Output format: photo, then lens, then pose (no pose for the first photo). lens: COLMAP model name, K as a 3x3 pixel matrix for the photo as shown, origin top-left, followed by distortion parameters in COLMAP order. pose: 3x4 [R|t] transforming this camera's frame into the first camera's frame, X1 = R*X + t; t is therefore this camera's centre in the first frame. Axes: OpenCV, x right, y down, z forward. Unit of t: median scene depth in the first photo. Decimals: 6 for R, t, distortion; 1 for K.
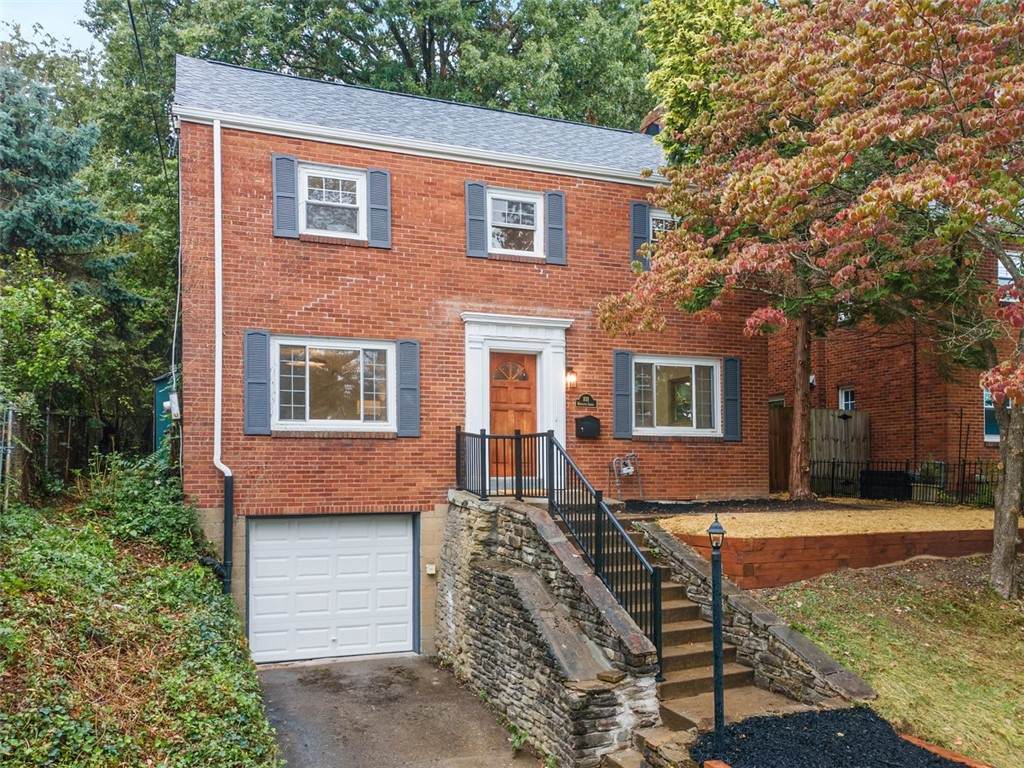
lens RADIAL K [[721.6, 0, 711.8], [0, 721.6, 381.8], [0, 0, 1]] dist [0.023003, 0.000386]
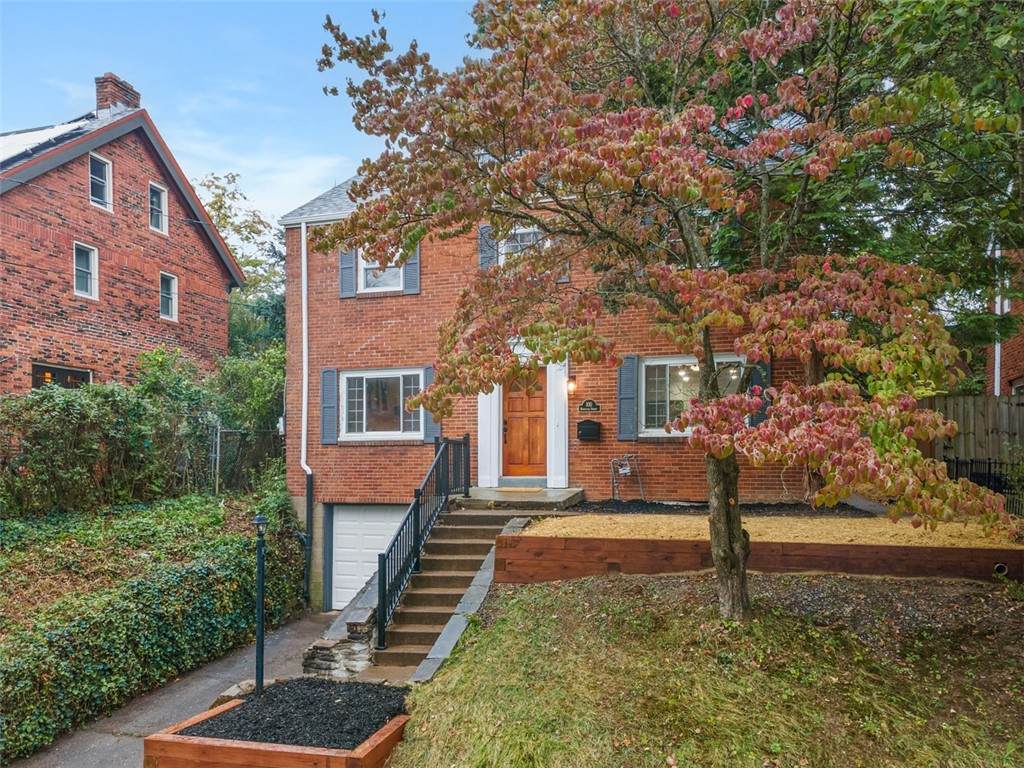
lens RADIAL K [[705.8, 0, 512.0], [0, 705.8, 384.0], [0, 0, 1]] dist [0.021131, 0.002182]
pose [[0.820831, -0.067088, -0.567218, 0.385454], [0.068192, 0.997486, -0.019296, 0.007228], [0.567086, -0.022842, 0.823342, 0.084333]]
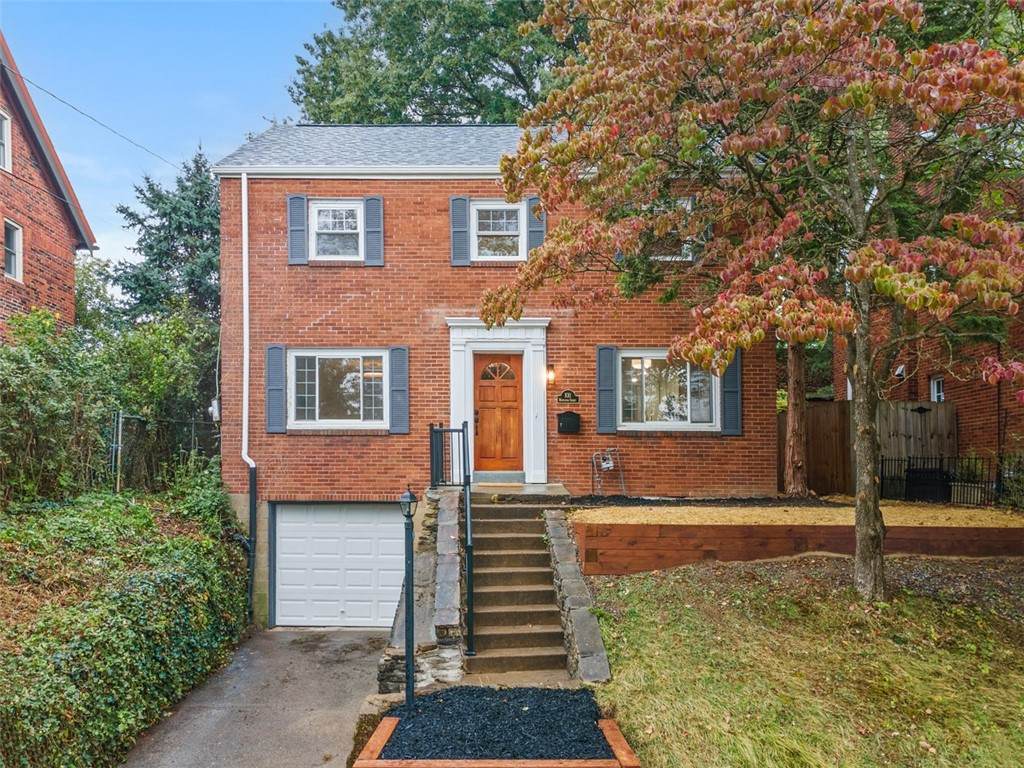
lens RADIAL K [[738.3, 0, 559.5], [0, 738.3, 383.2], [0, 0, 1]] dist [0.032095, 0.002126]
pose [[0.936662, -0.040647, -0.347869, 0.207478], [0.039617, 0.999164, -0.010076, 0.019963], [0.347987, -0.004344, 0.937489, 0.025767]]
